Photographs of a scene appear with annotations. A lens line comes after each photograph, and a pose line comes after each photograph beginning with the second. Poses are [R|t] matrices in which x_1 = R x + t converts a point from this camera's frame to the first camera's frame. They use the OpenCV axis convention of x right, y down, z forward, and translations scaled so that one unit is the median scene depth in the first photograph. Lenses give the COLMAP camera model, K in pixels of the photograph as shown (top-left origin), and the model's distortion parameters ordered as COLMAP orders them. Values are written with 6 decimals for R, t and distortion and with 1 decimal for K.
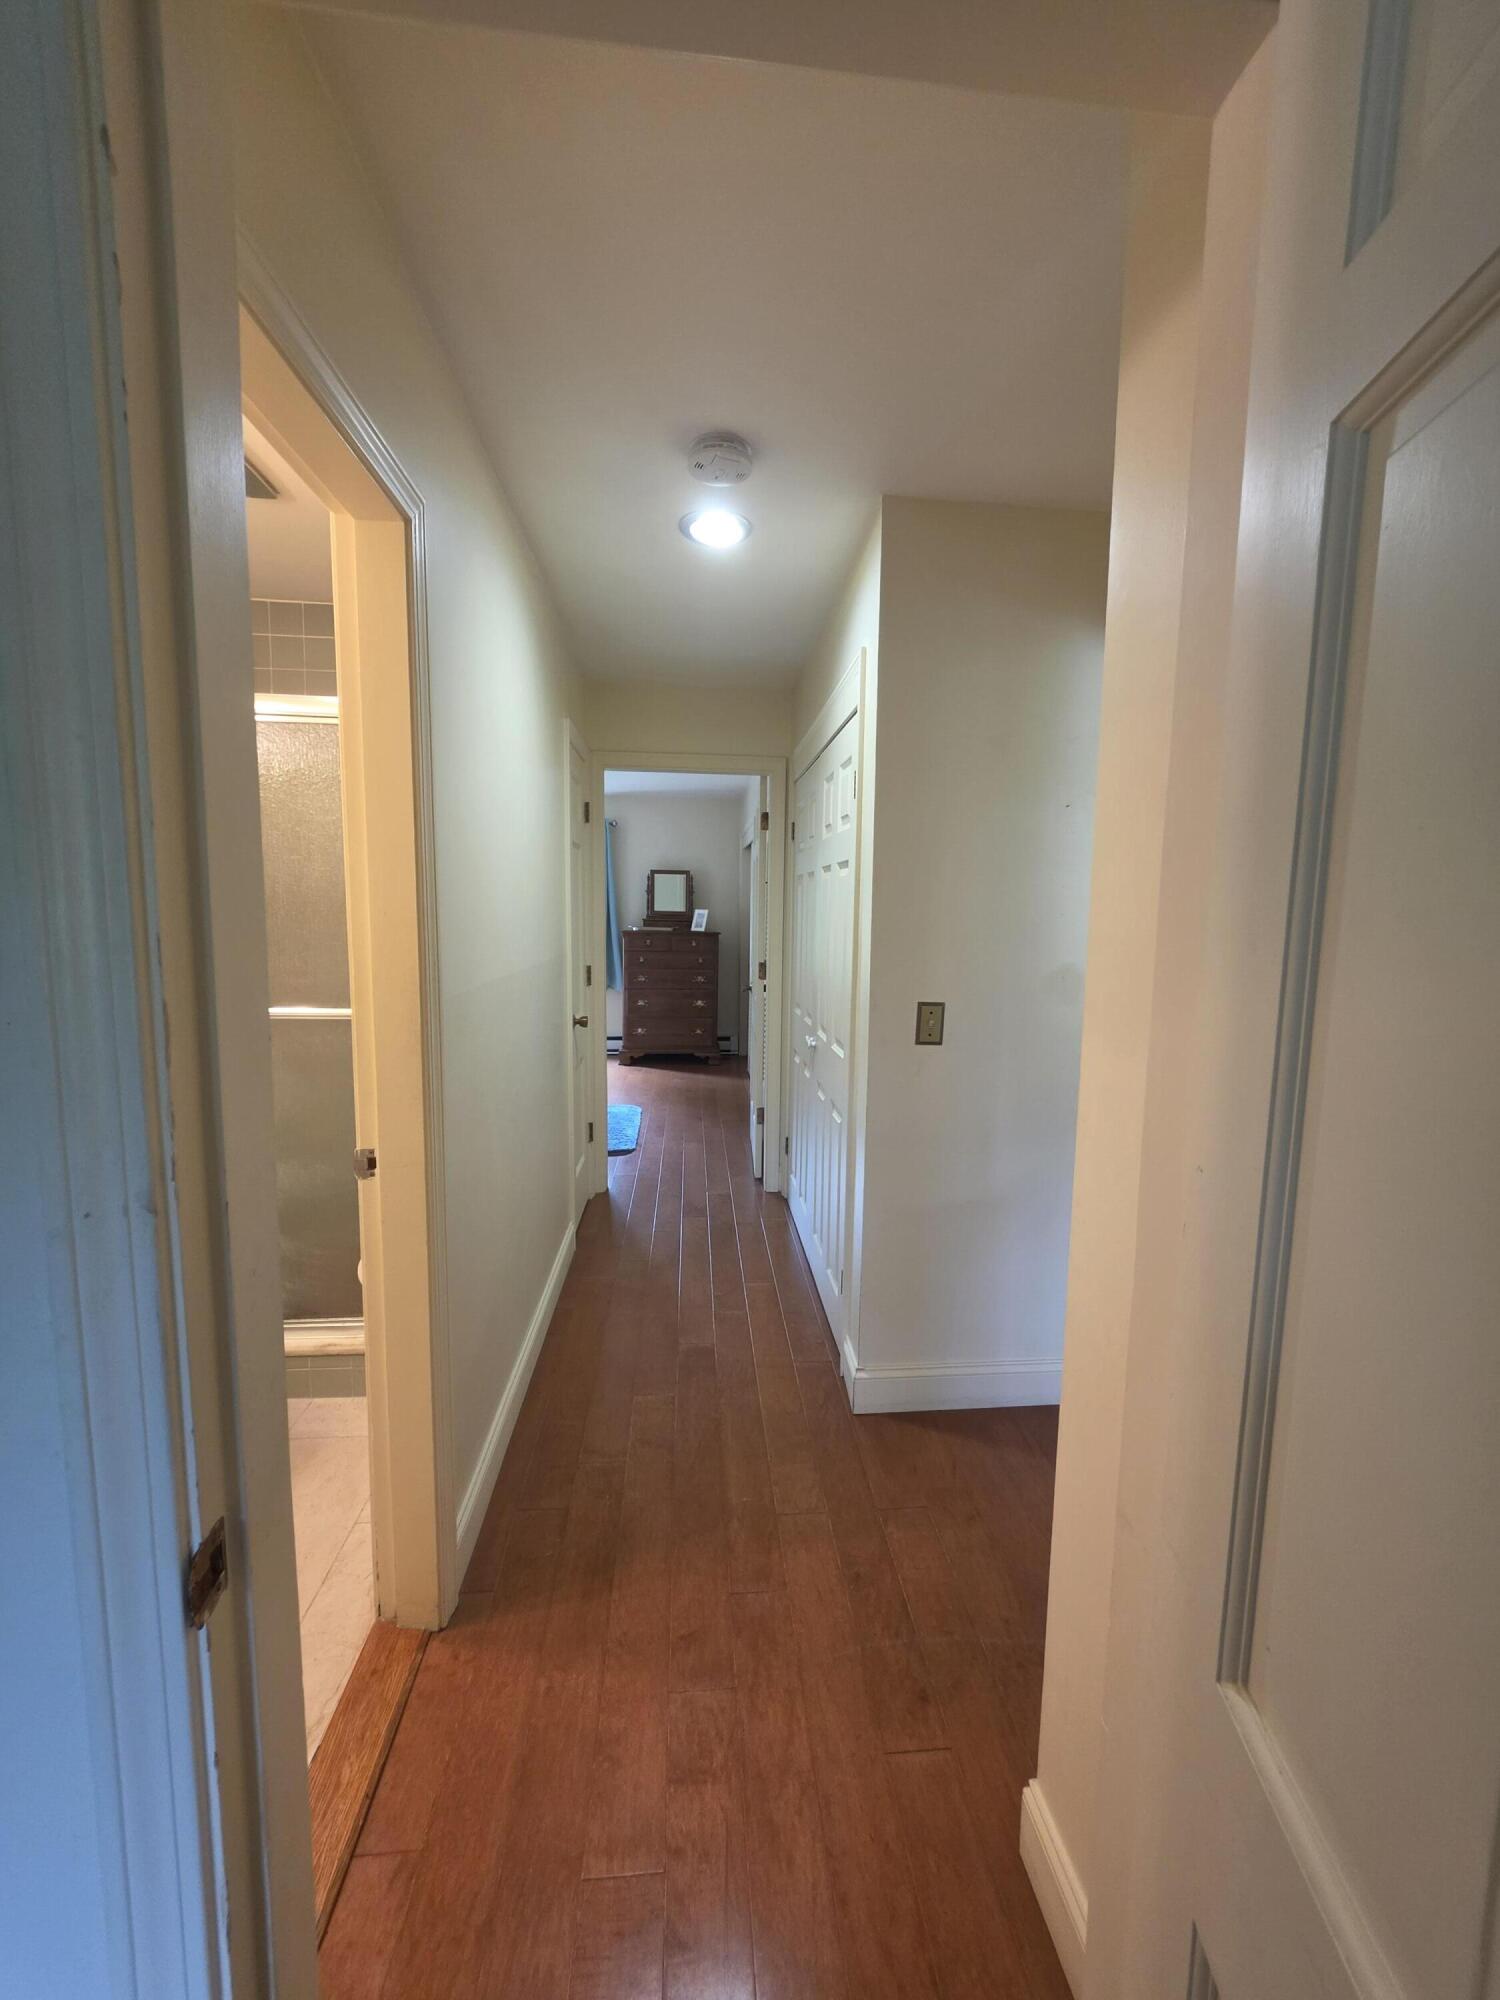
lens RADIAL K [[805.1, 0, 754.4], [0, 805.1, 995.9], [0, 0, 1]] dist [0.001258, 0.000023]
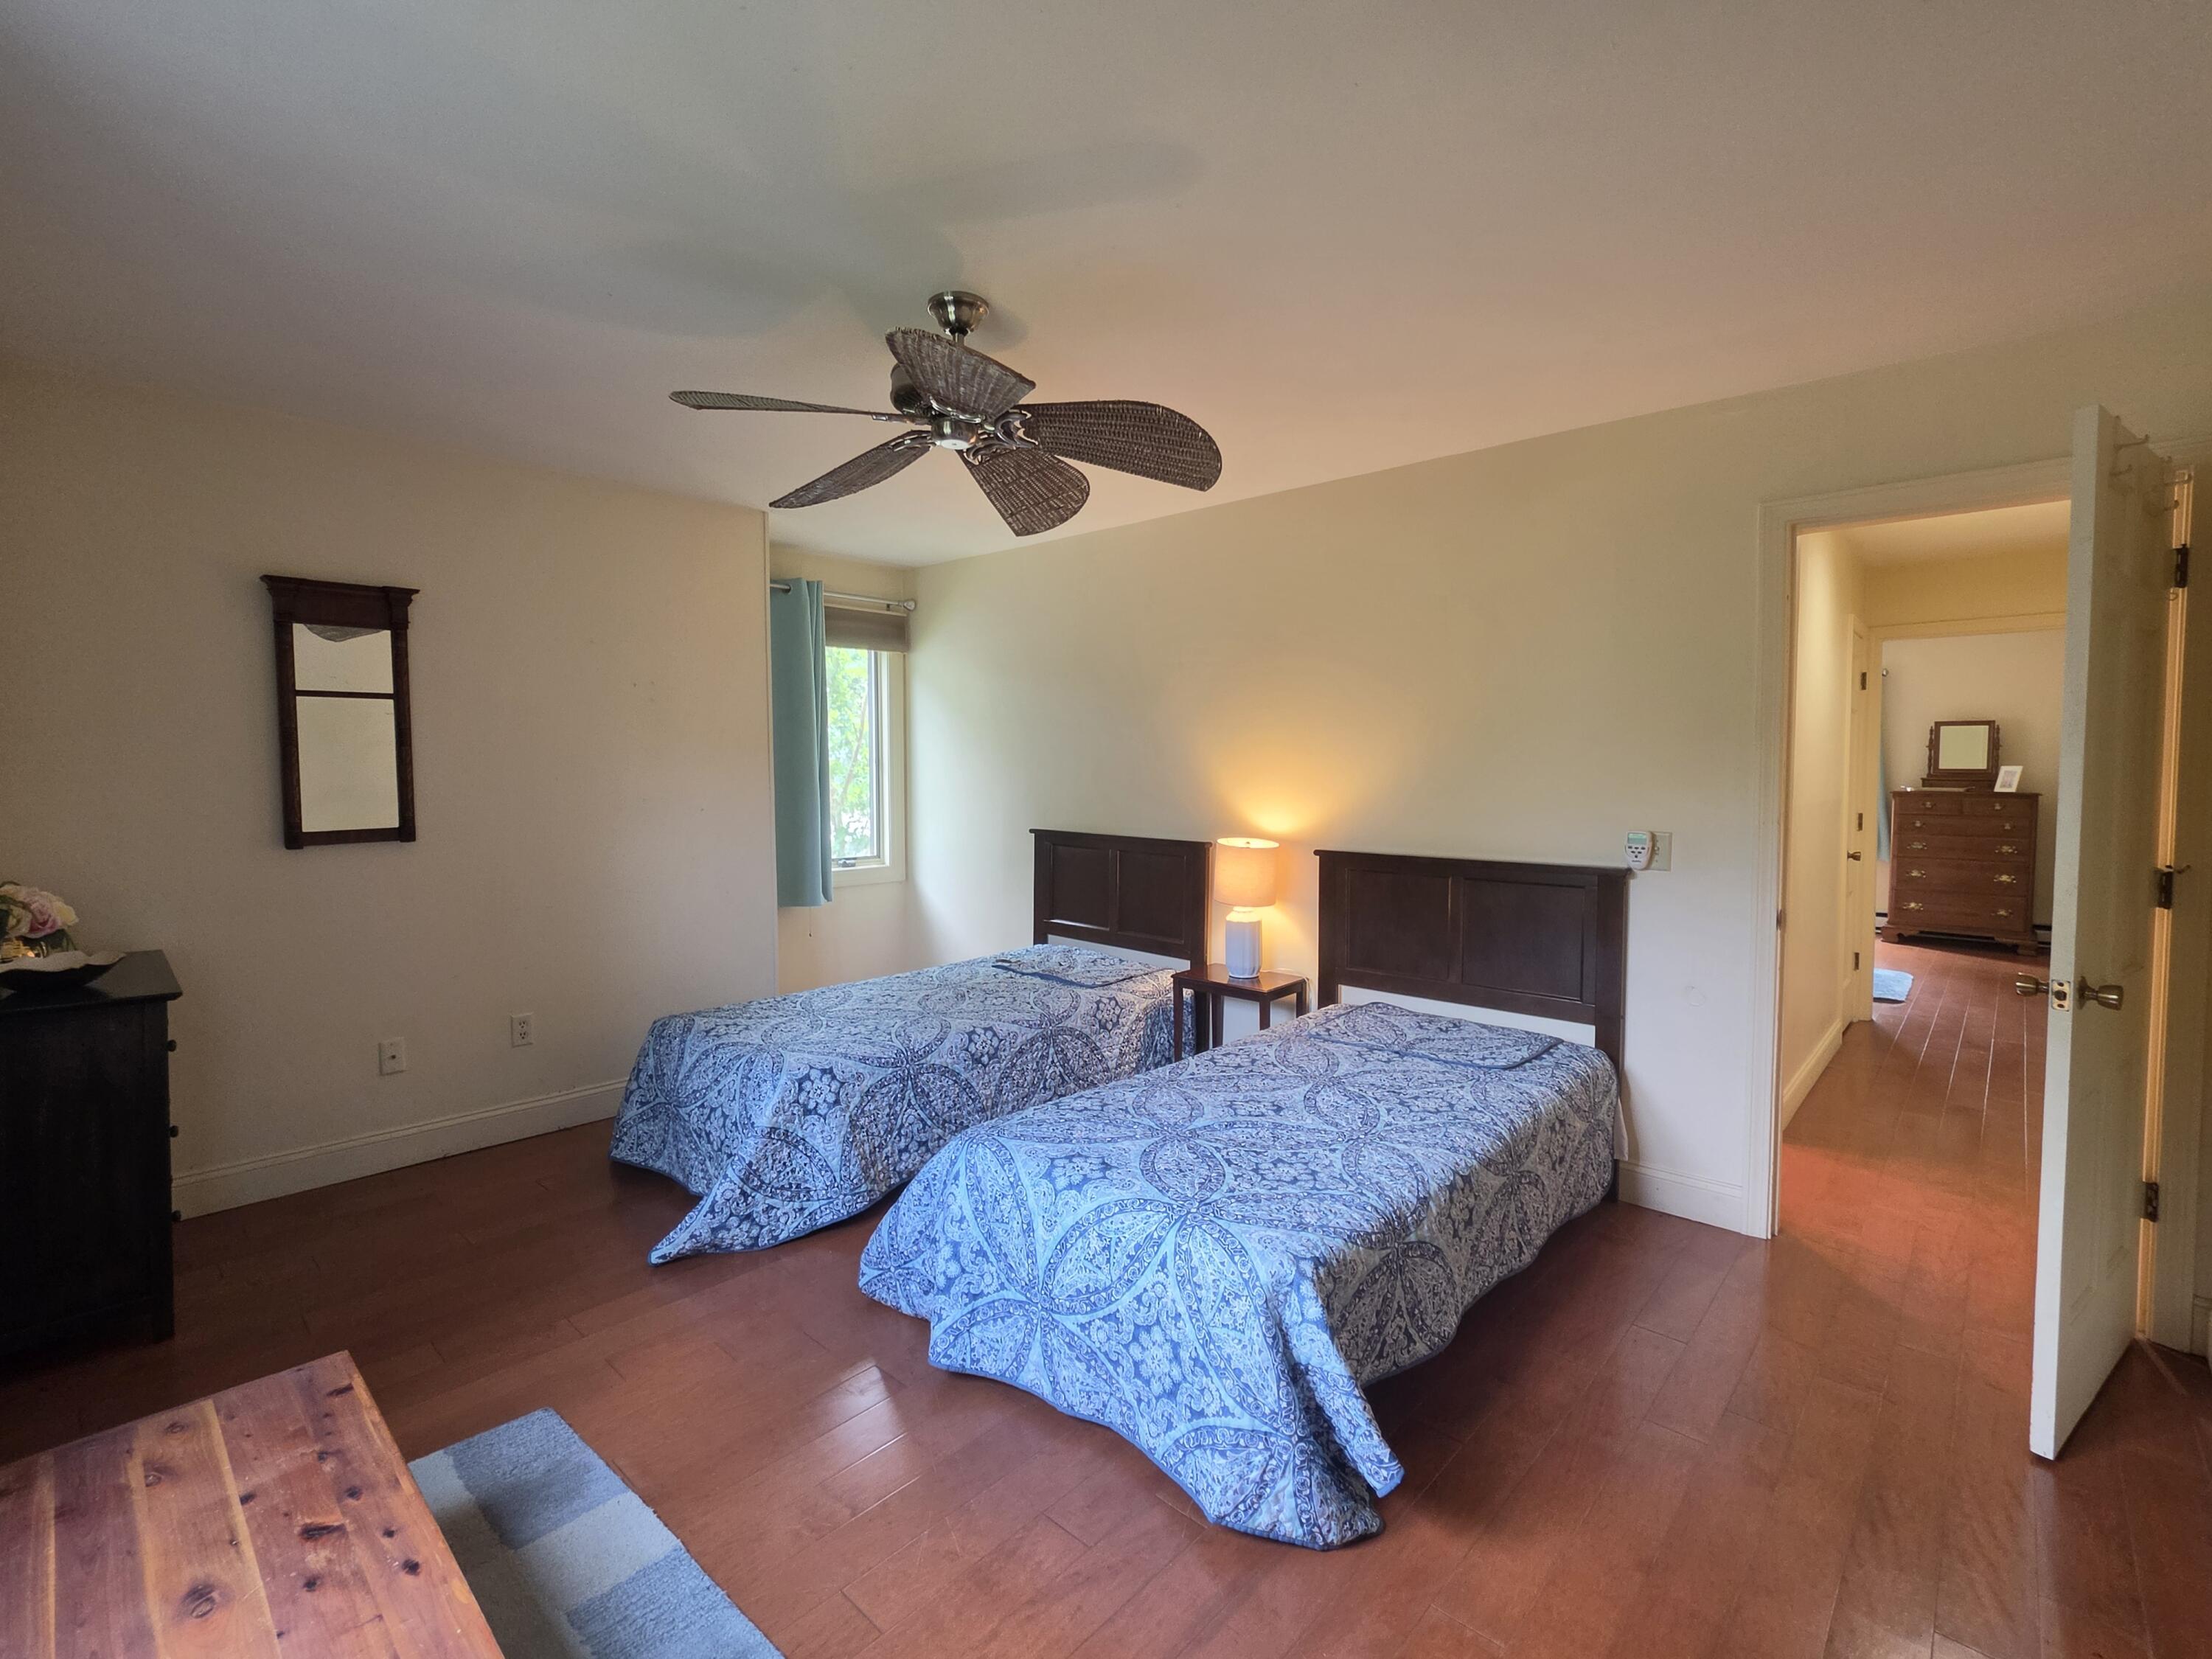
lens RADIAL K [[1000.9, 0, 1115.4], [0, 1000.9, 816.9], [0, 0, 1]] dist [-0.003127, -0.000292]
pose [[0.685395, 0.017619, -0.727959, 0.052435], [-0.066384, 0.997056, -0.038370, 0.047024], [0.725140, 0.074623, 0.684547, -0.379255]]
